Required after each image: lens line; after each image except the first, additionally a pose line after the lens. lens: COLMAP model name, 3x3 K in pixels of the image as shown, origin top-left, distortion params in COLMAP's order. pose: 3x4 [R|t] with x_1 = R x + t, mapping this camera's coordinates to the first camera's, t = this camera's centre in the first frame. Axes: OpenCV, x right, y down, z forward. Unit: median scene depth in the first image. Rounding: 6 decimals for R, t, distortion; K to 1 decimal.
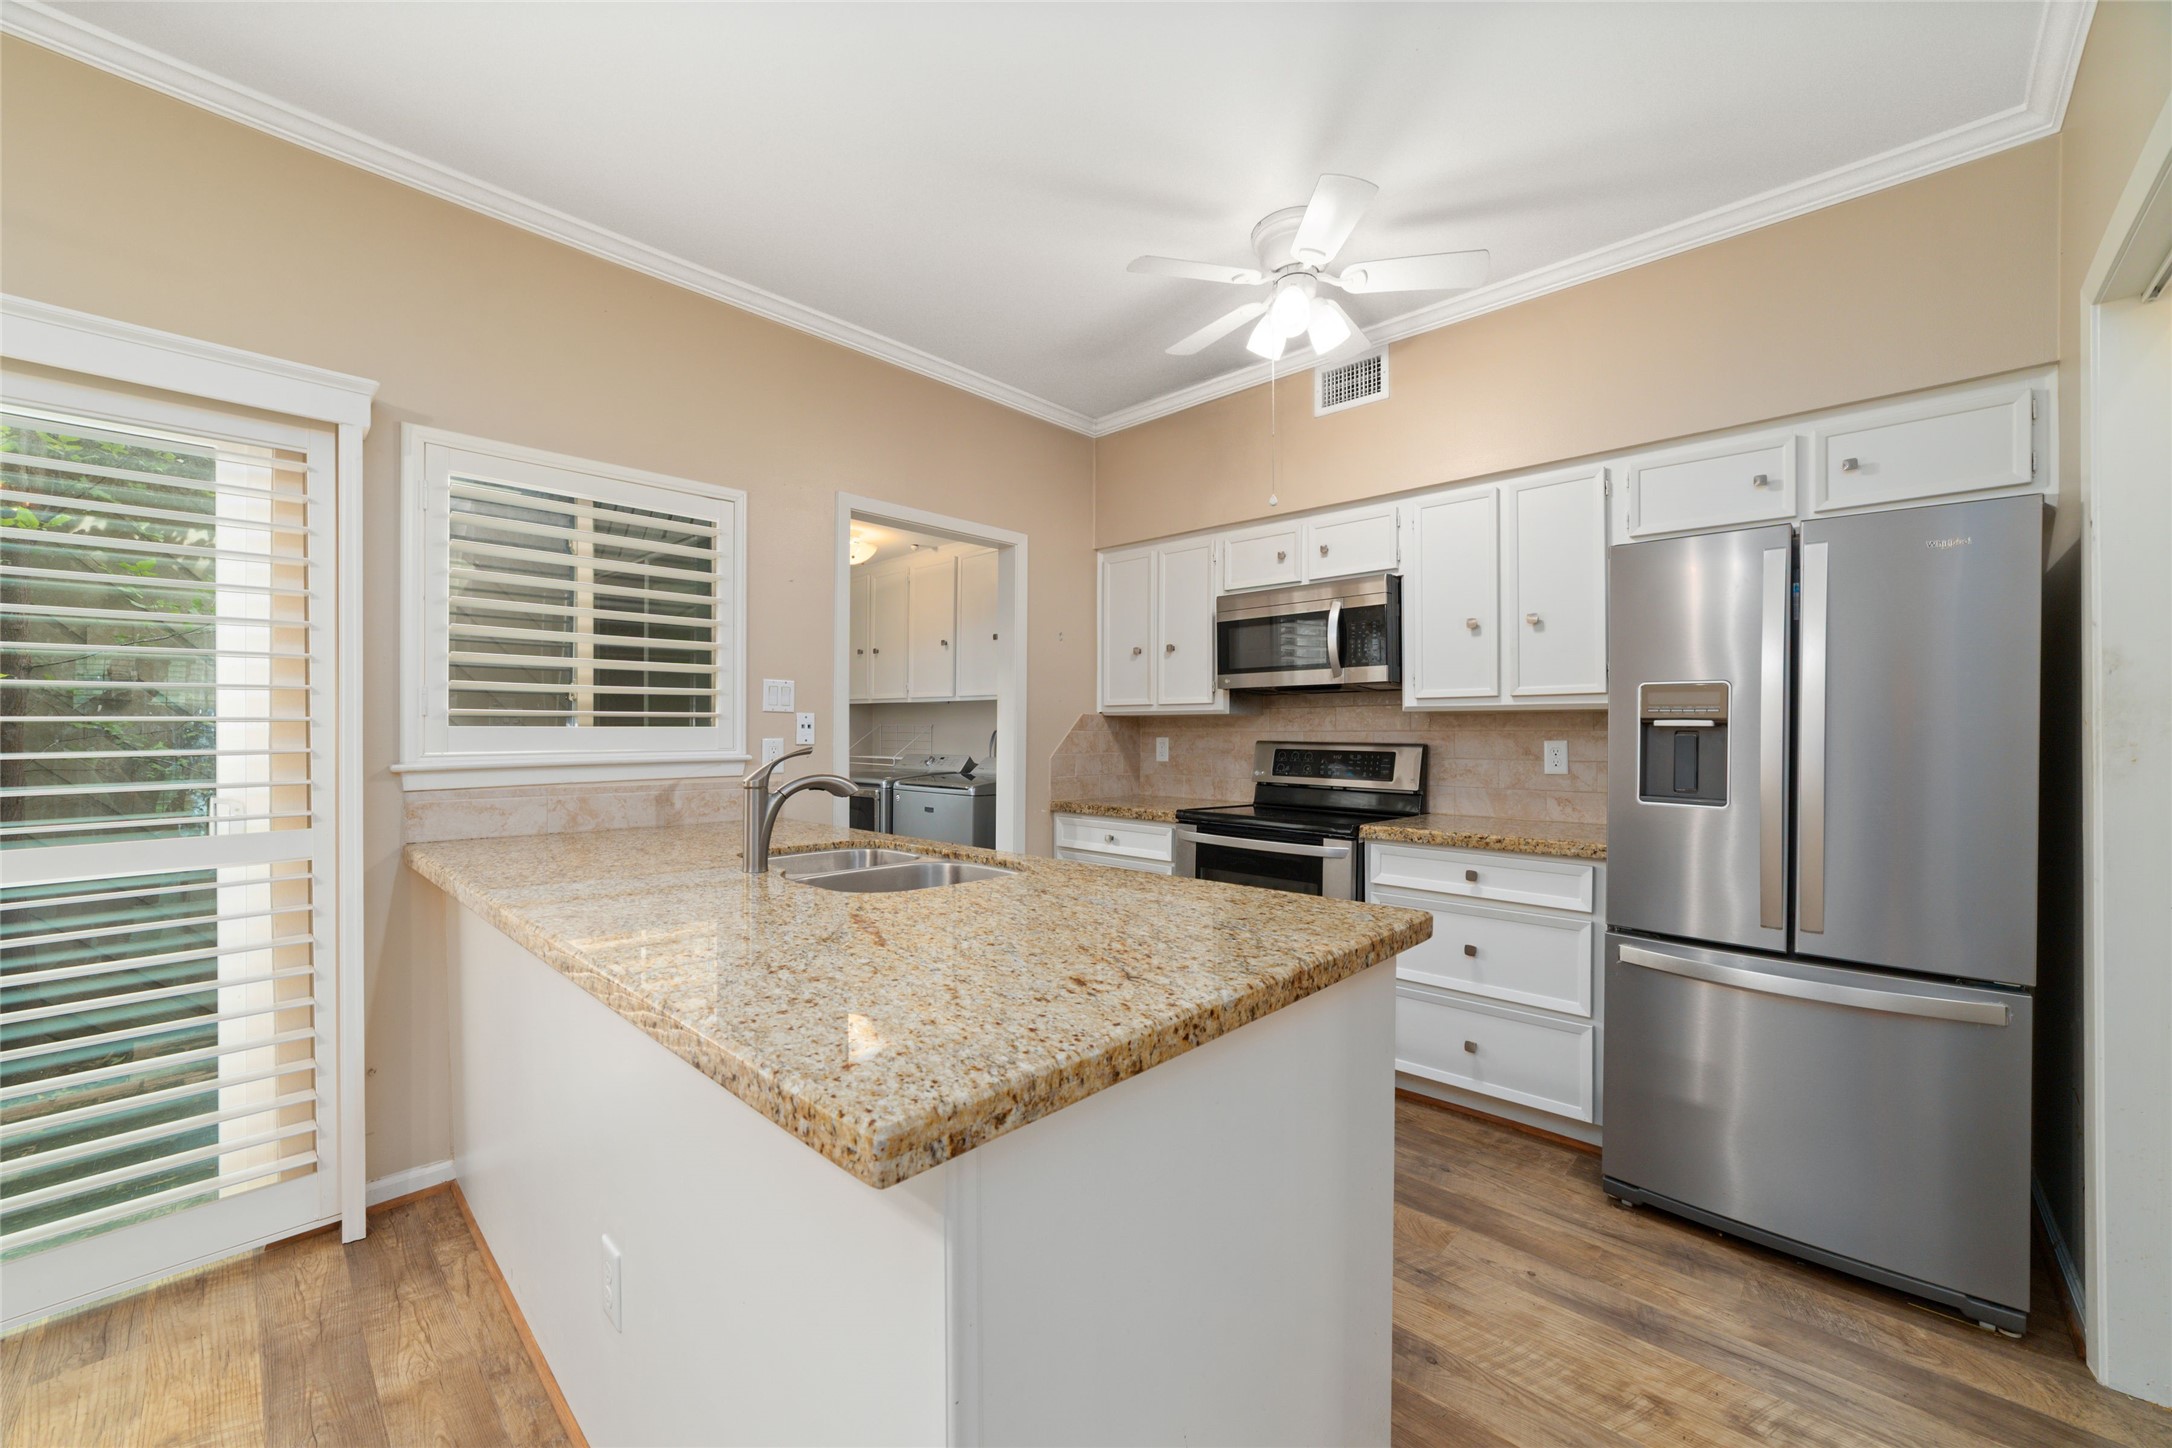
lens RADIAL K [[833.0, 0, 1091.1], [0, 833.0, 733.5], [0, 0, 1]] dist [-0.021228, 0.007925]
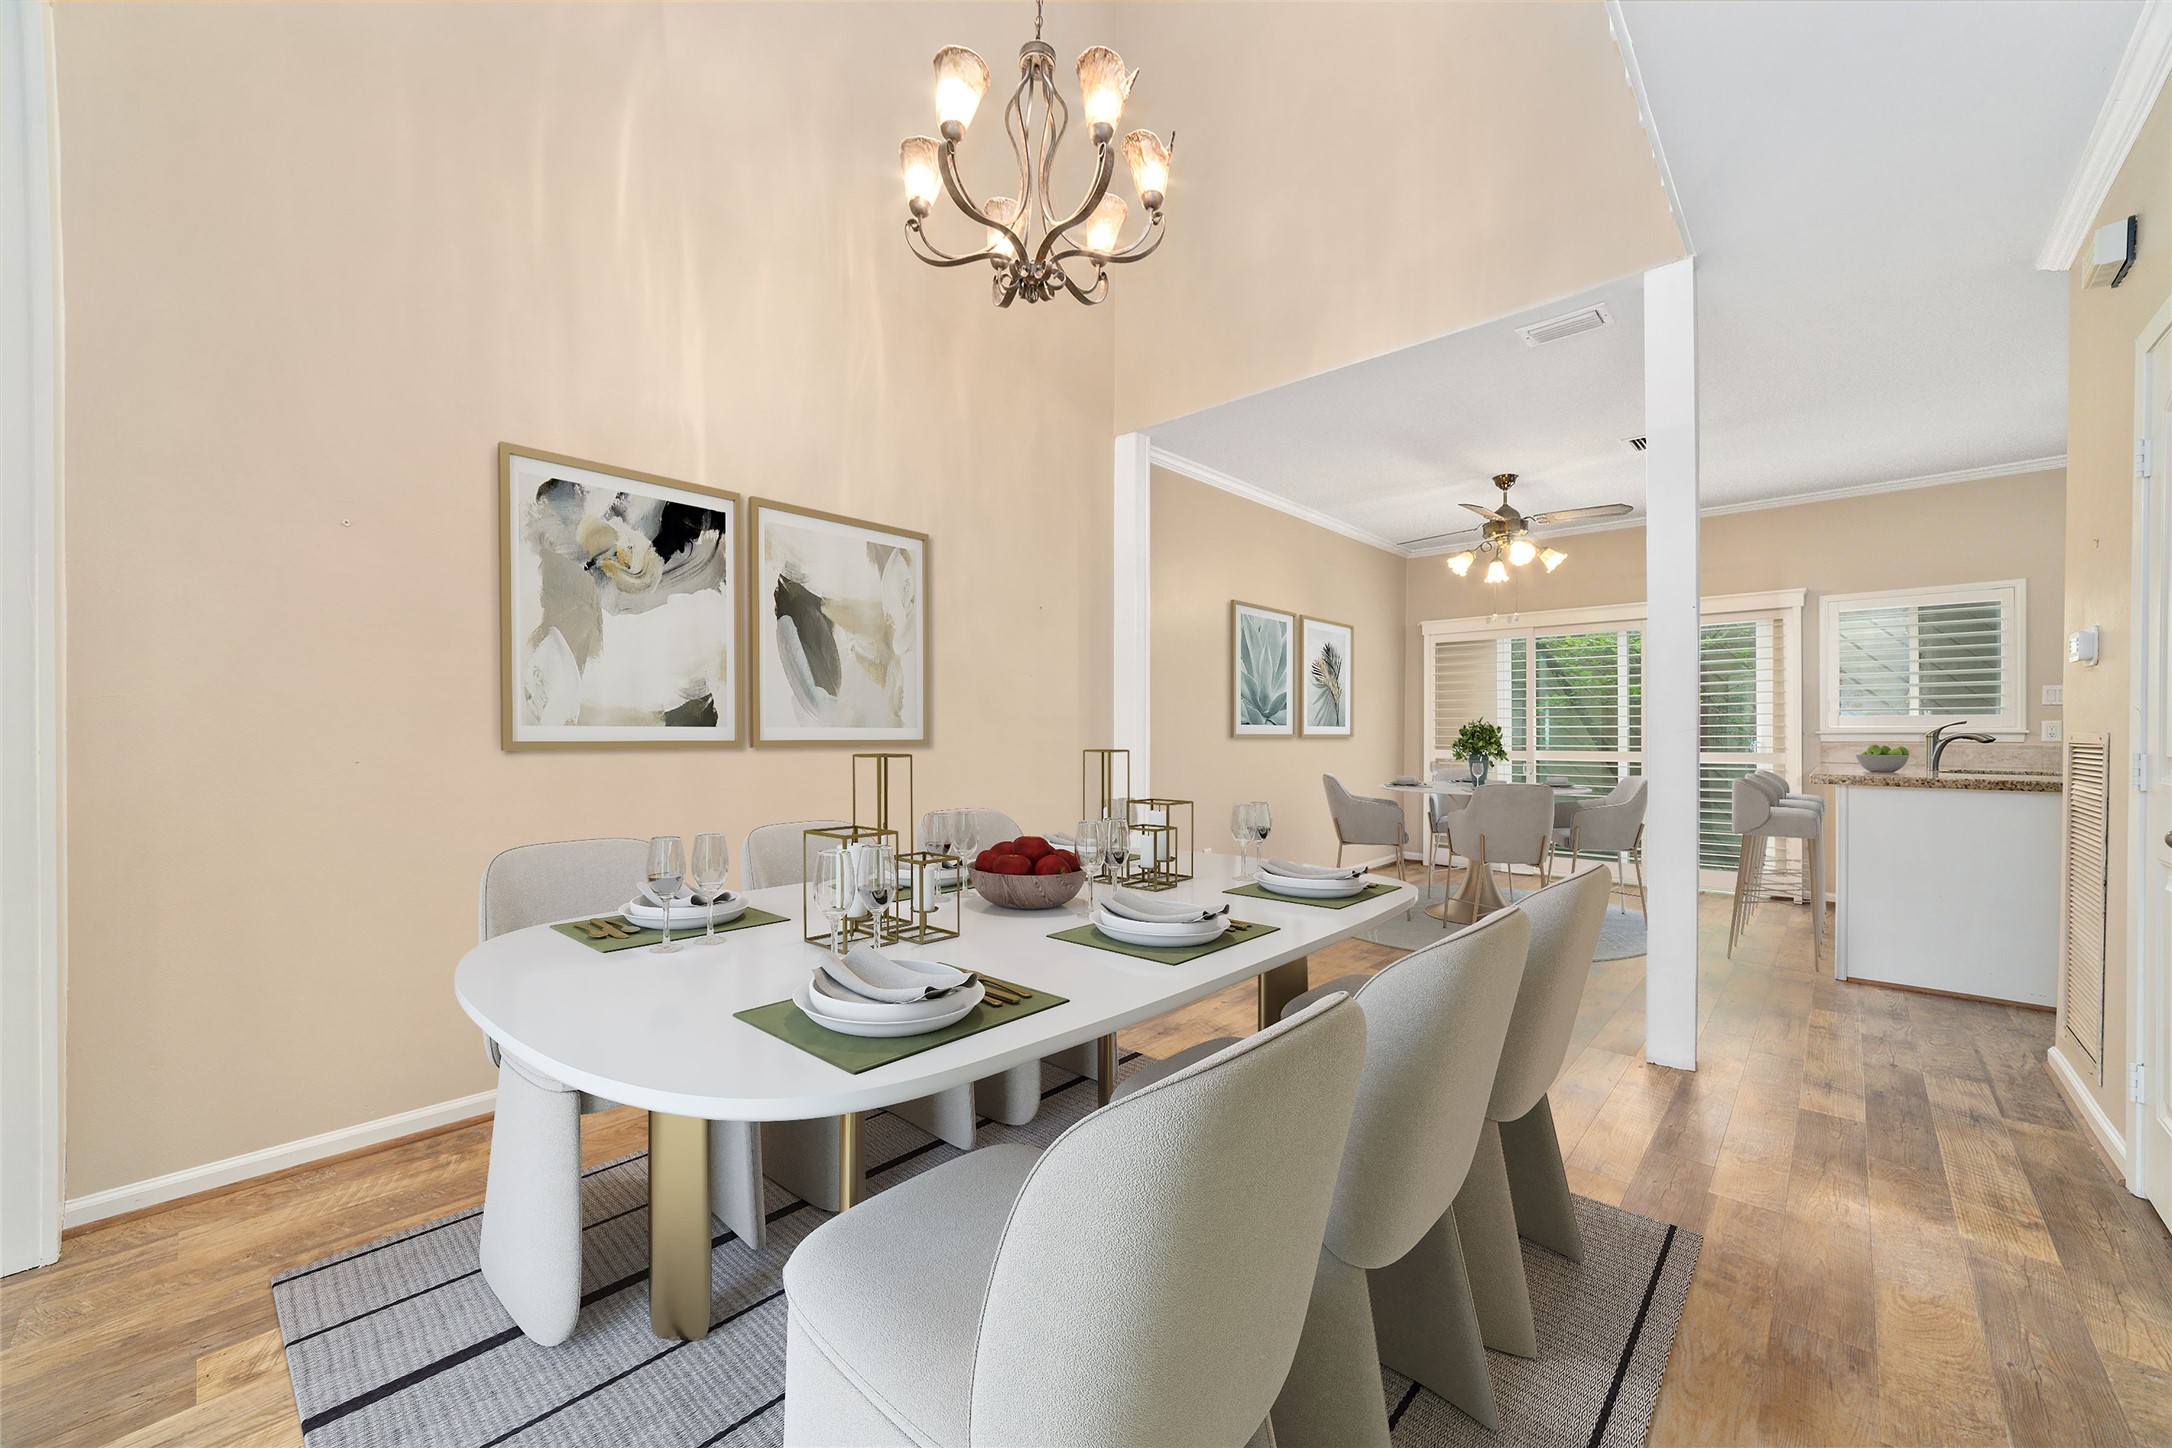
lens RADIAL K [[833.0, 0, 1089.5], [0, 833.0, 732.8], [0, 0, 1]] dist [-0.021228, 0.007925]
pose [[0.011703, 0.002713, -0.999928, 1.239622], [-0.005880, 0.999979, 0.002644, 0.037564], [0.999914, 0.005848, 0.011719, -0.950007]]
